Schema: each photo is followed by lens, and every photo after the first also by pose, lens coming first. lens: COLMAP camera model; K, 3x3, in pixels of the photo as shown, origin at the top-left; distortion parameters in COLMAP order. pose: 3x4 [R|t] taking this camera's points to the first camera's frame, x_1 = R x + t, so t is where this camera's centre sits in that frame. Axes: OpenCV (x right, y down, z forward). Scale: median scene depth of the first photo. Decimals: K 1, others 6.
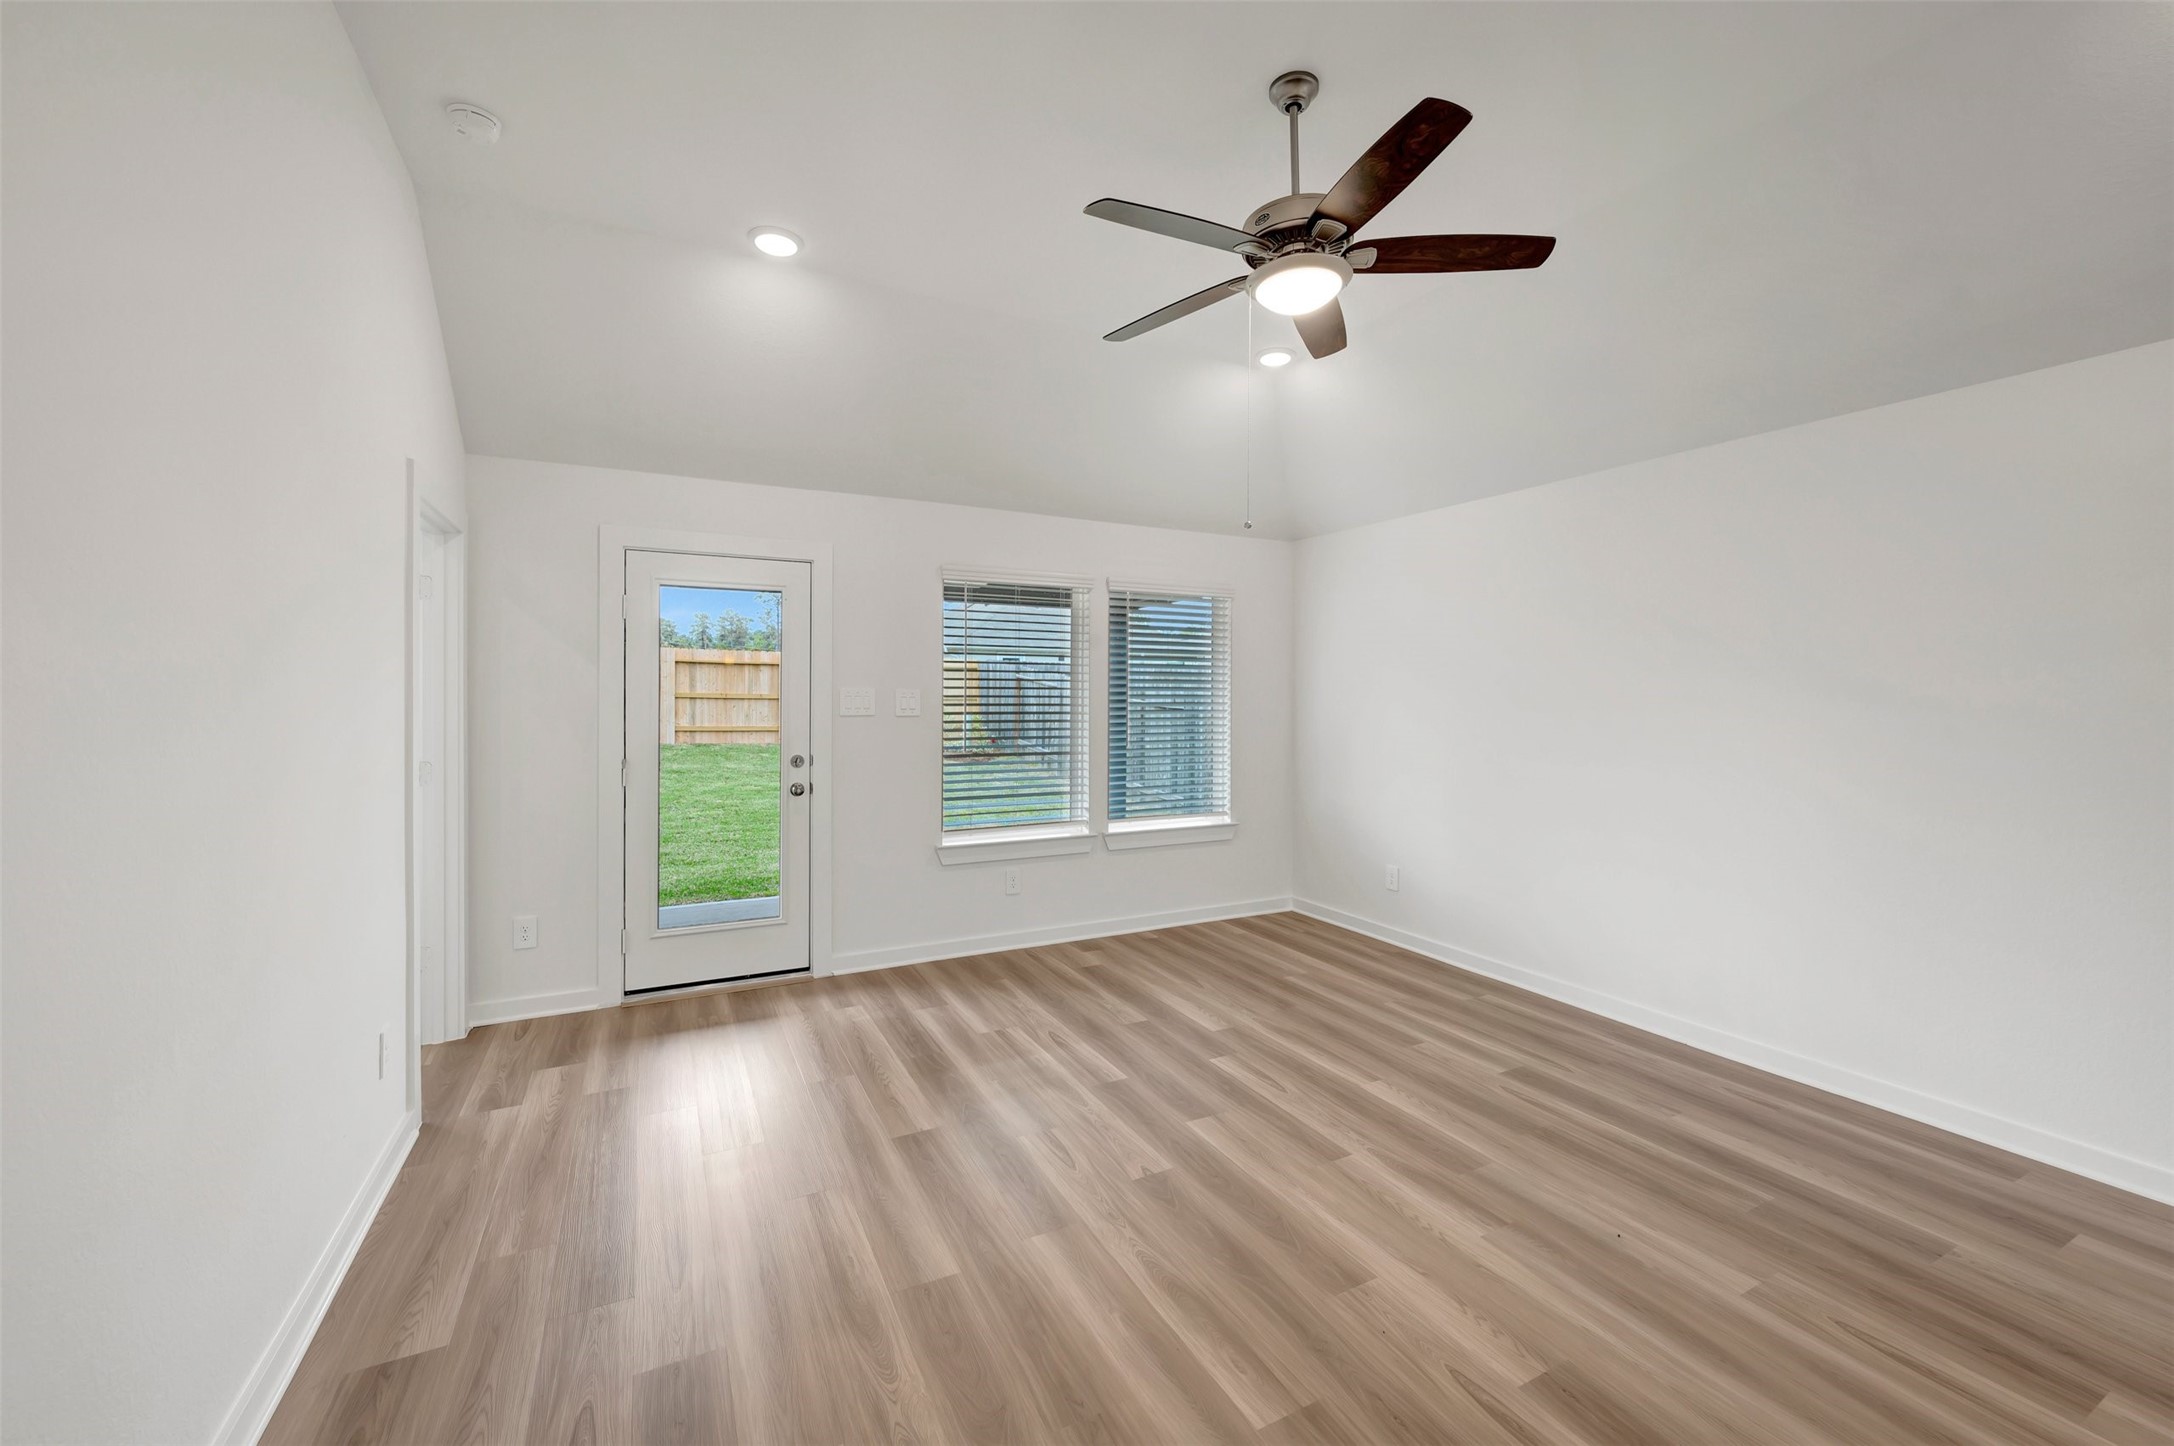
lens RADIAL K [[864.3, 0, 1090.1], [0, 864.3, 695.5], [0, 0, 1]] dist [-0.001039, -0.000233]
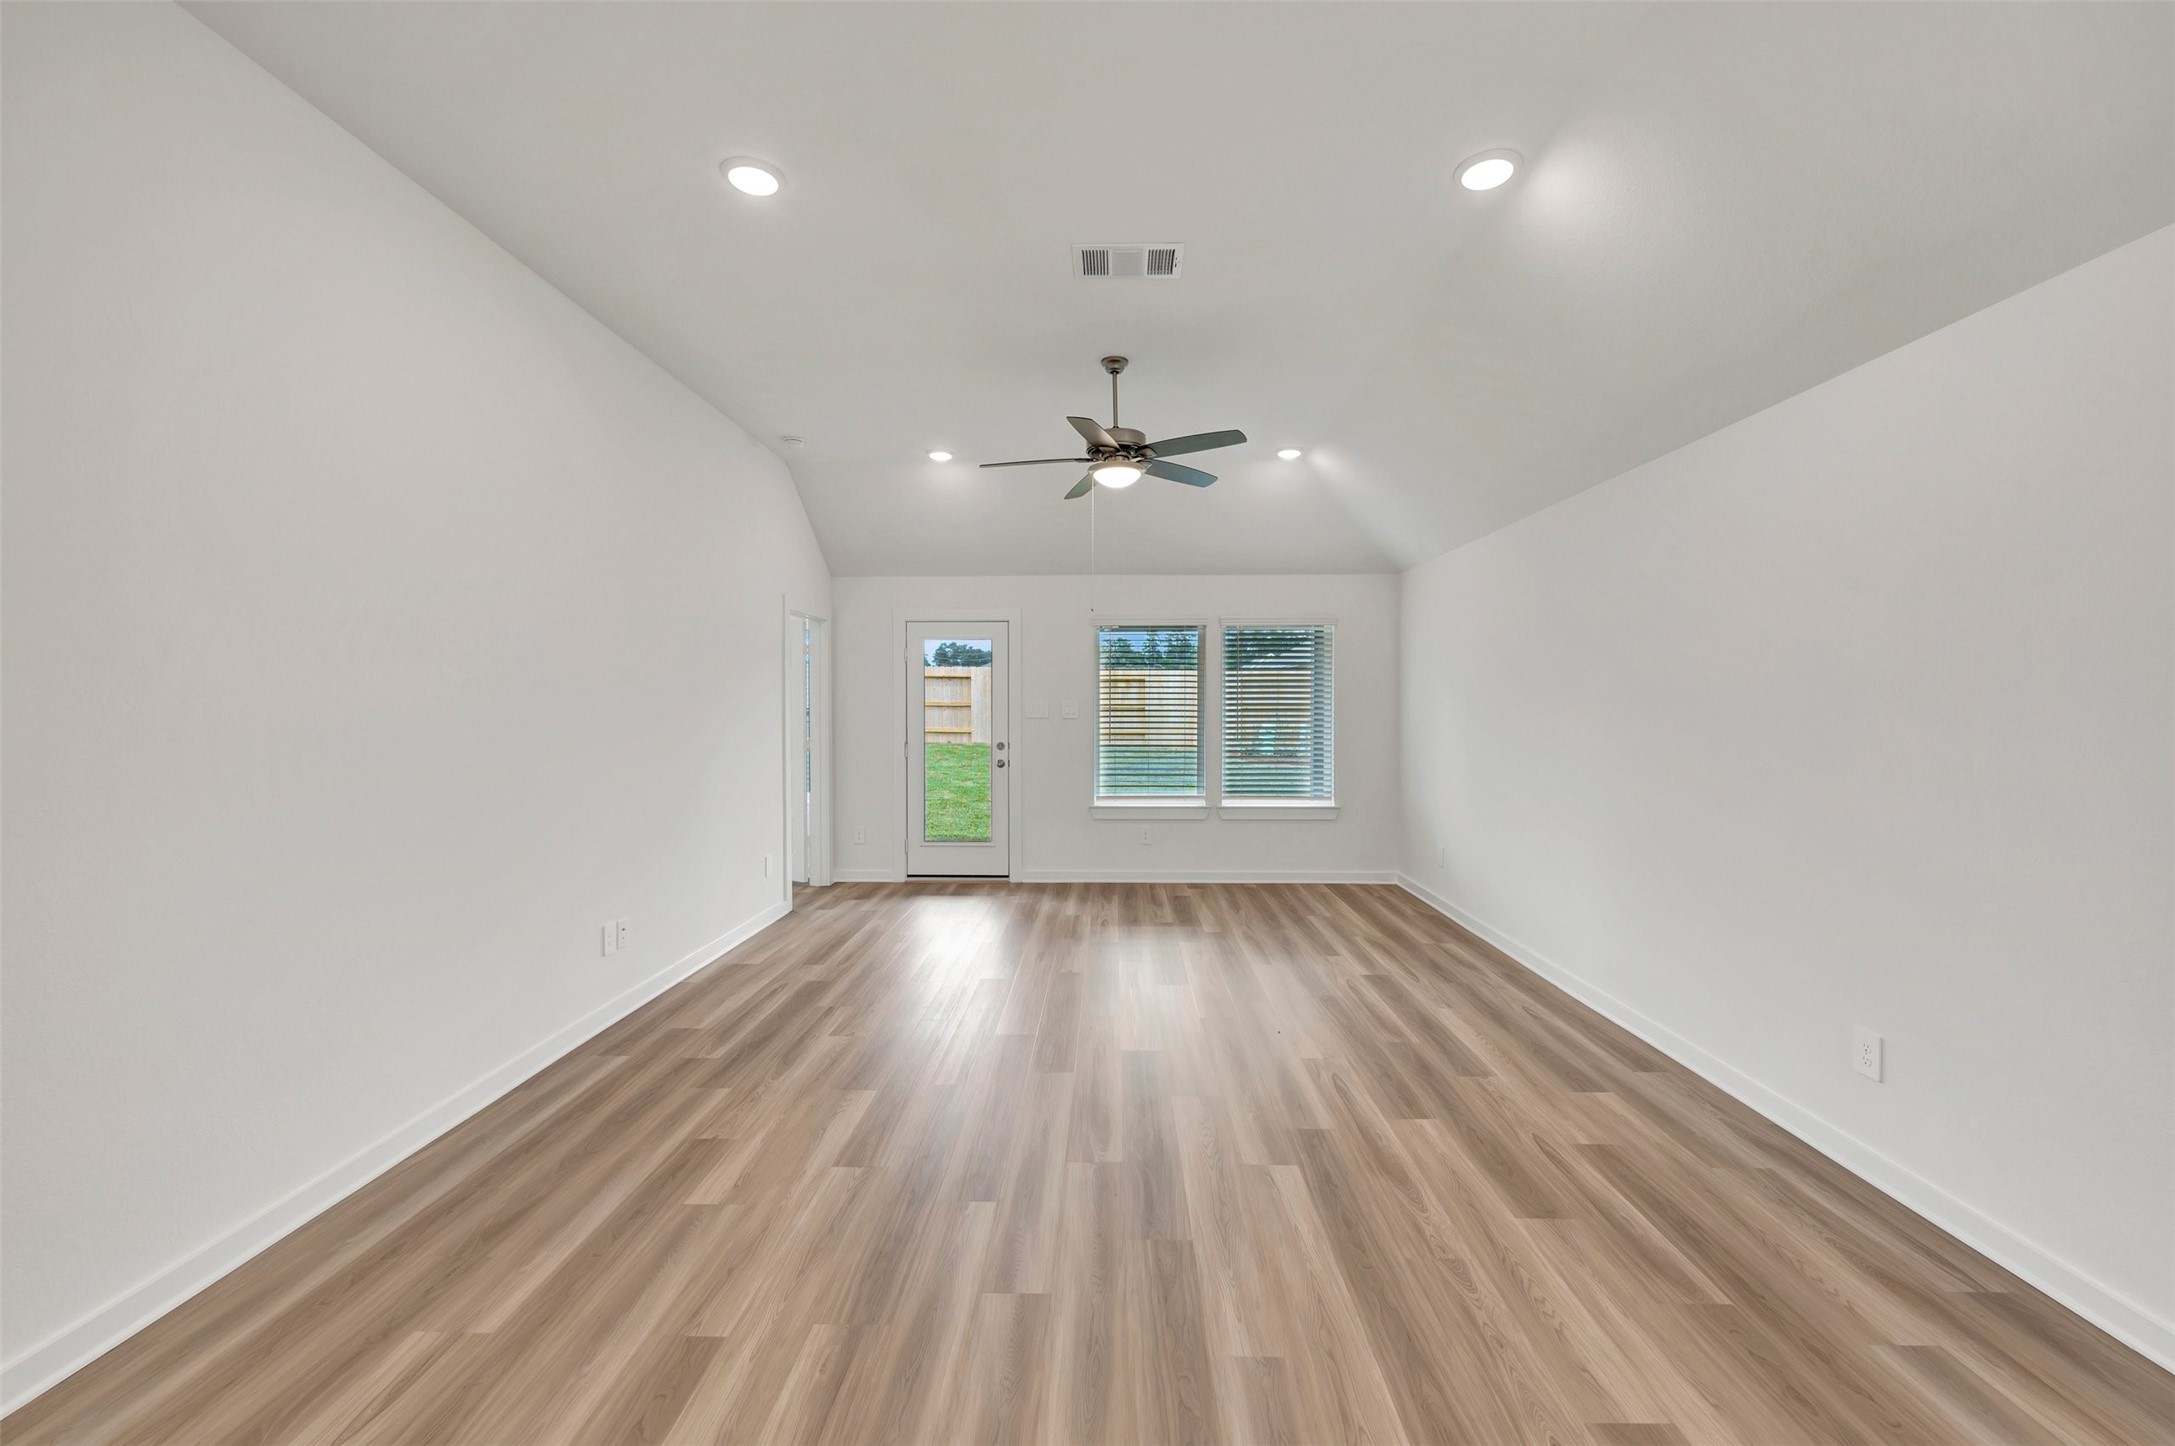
lens RADIAL K [[861.3, 0, 1095.2], [0, 861.3, 707.4], [0, 0, 1]] dist [-0.001505, -0.000120]
pose [[0.879386, -0.001689, -0.476106, 0.652490], [0.003189, 0.999992, 0.002342, 0.001381], [0.476098, -0.003578, 0.879385, -0.364549]]
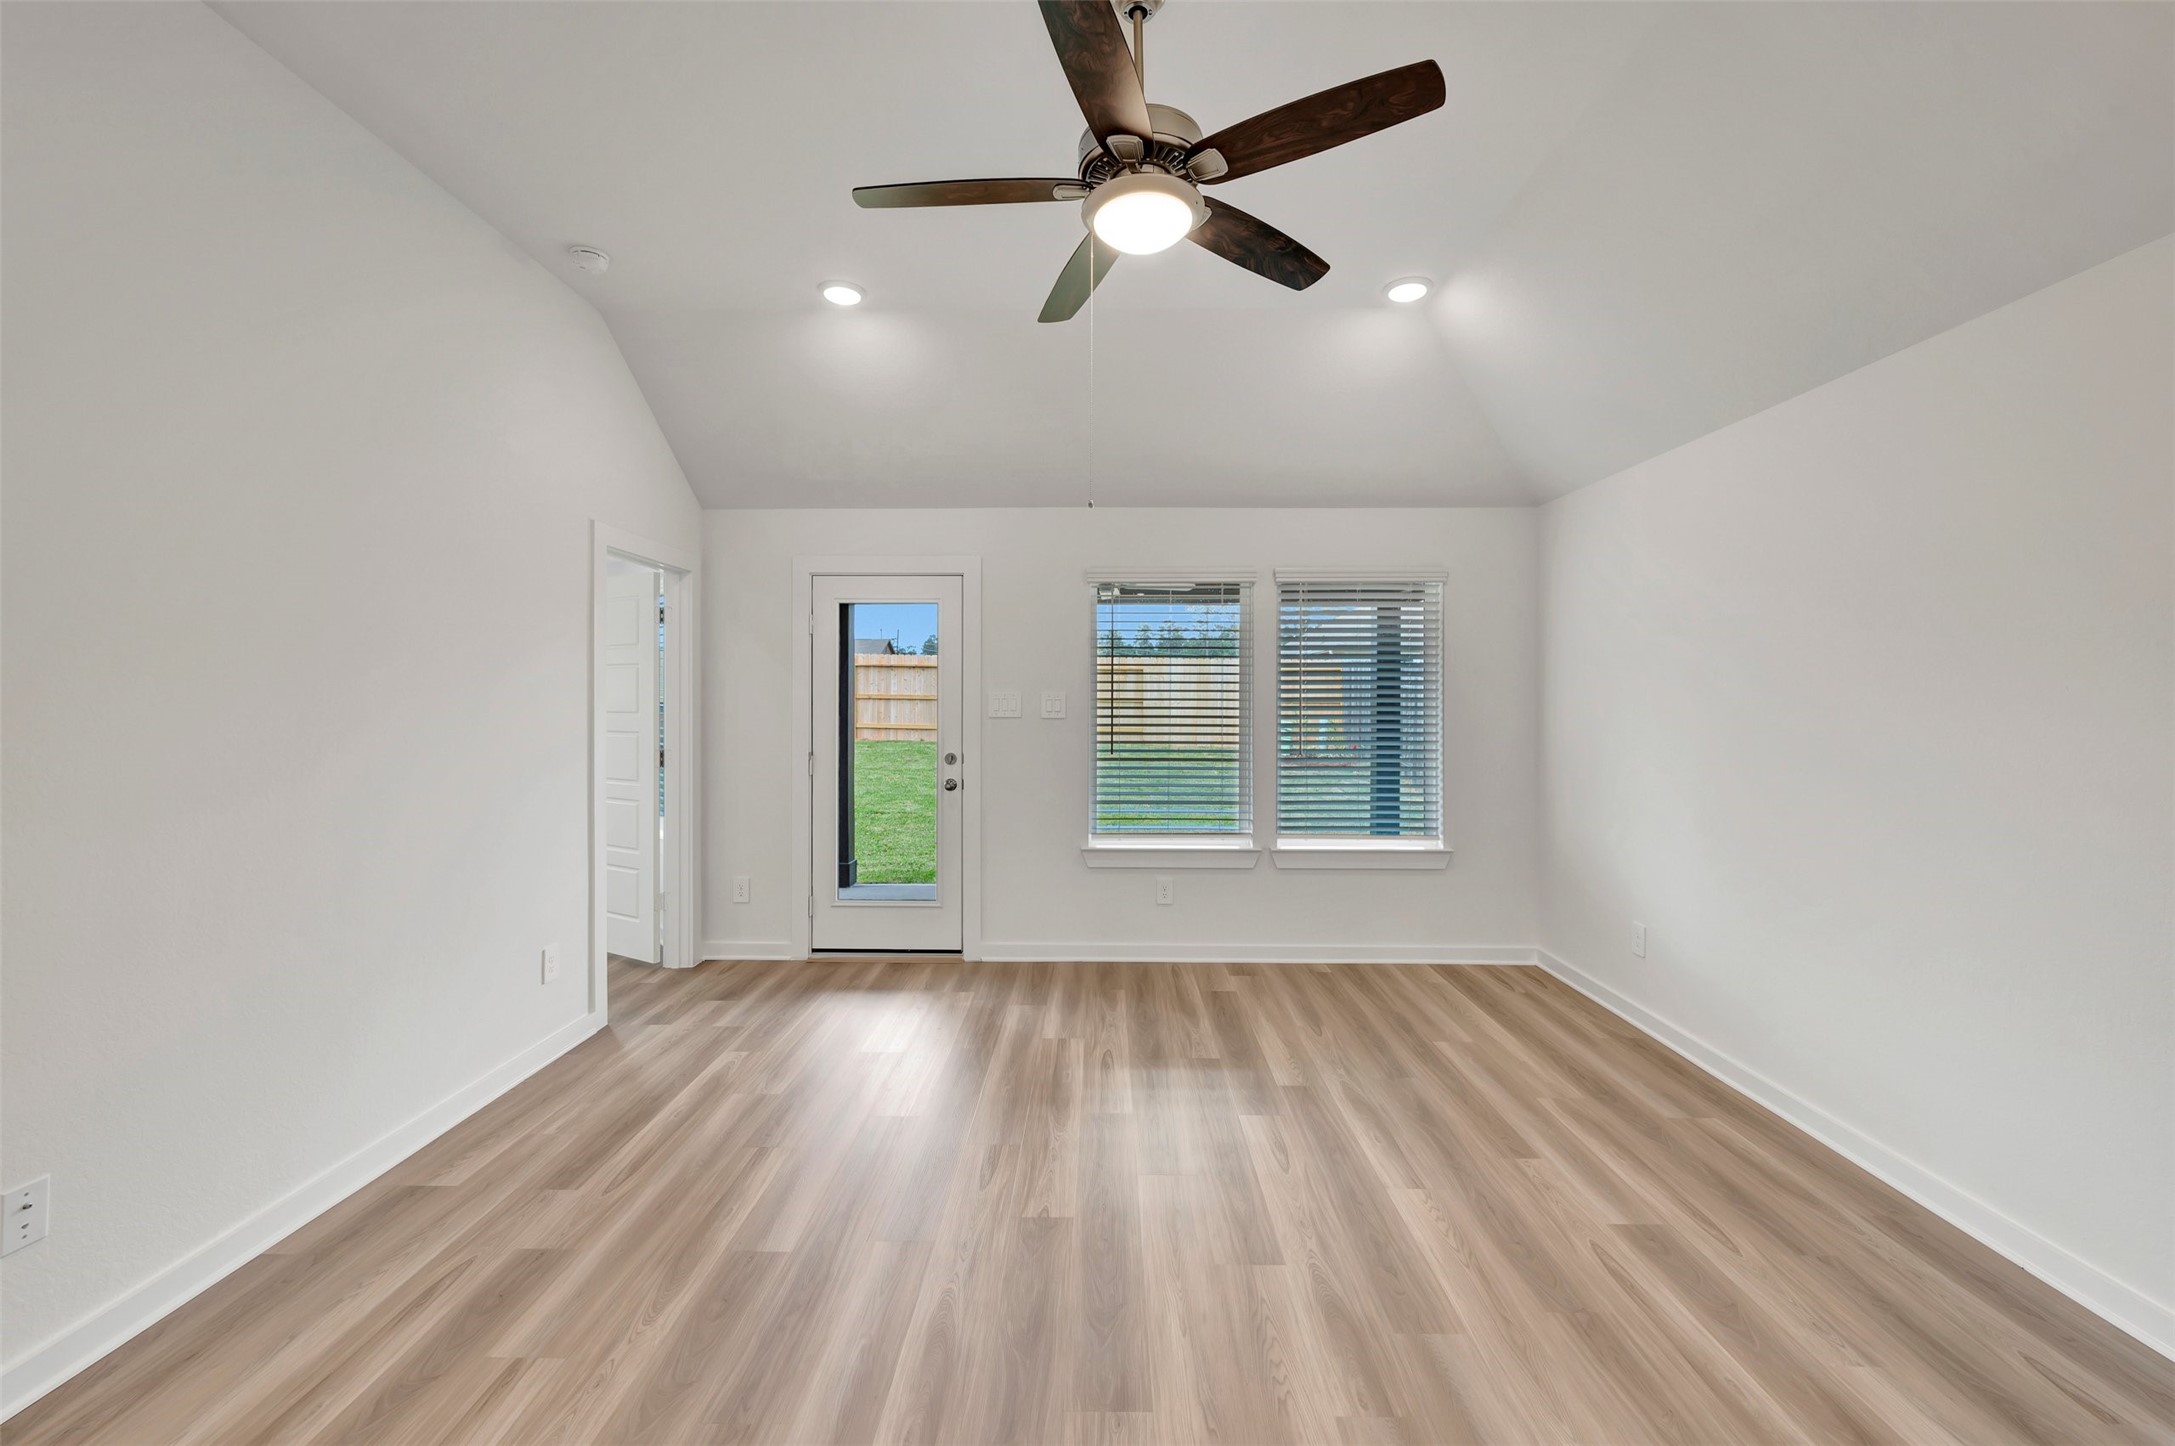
lens RADIAL K [[864.7, 0, 1090.6], [0, 864.7, 695.5], [0, 0, 1]] dist [-0.001039, -0.000233]
pose [[0.881892, -0.002203, -0.471446, 0.371920], [0.000761, 0.999994, -0.003250, 0.000027], [0.471450, 0.002507, 0.881889, 0.140049]]
